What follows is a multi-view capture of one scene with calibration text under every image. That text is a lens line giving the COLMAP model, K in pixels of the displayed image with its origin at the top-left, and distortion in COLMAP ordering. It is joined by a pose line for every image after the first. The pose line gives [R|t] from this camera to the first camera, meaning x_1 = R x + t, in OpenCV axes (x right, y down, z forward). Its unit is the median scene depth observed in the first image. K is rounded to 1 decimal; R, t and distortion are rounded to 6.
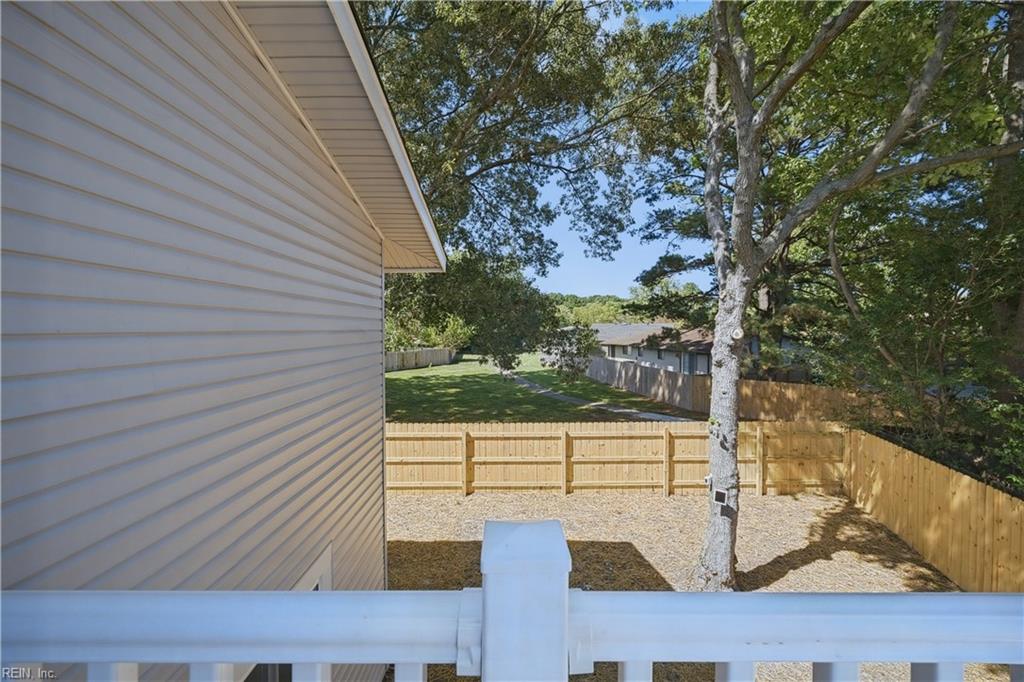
lens RADIAL K [[407.5, 0, 511.8], [0, 407.5, 341.6], [0, 0, 1]] dist [-0.000386, 0.000086]
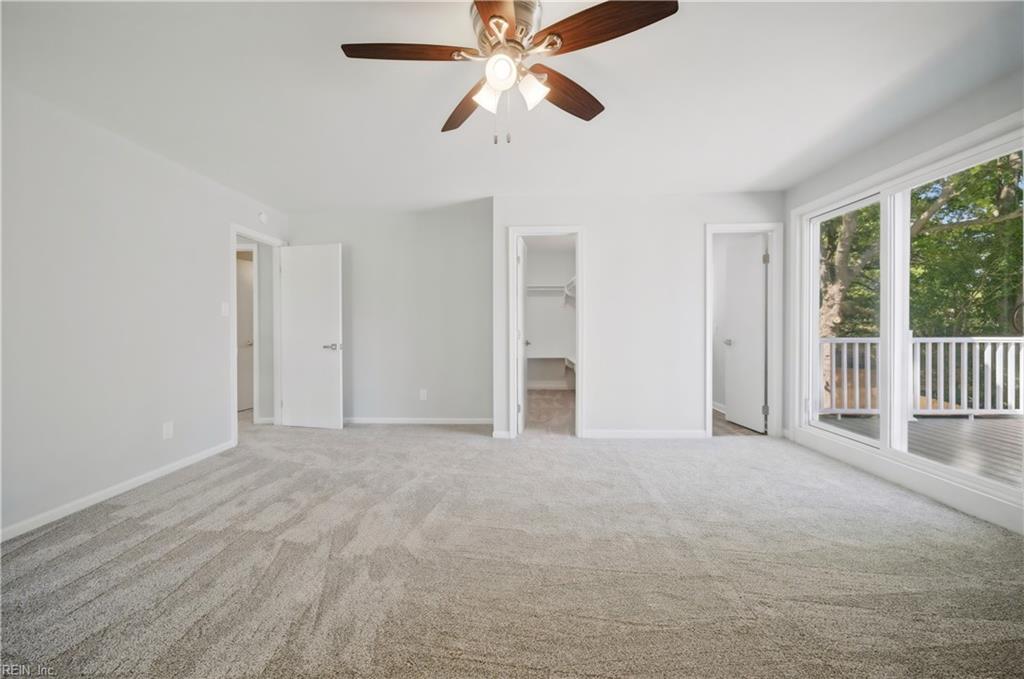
lens RADIAL K [[407.5, 0, 510.9], [0, 407.5, 333.7], [0, 0, 1]] dist [-0.000386, 0.000086]
pose [[0.999570, 0.000676, -0.029308, -0.735233], [-0.001037, 0.999924, -0.012309, 0.058644], [0.029297, 0.012334, 0.999495, -0.714670]]
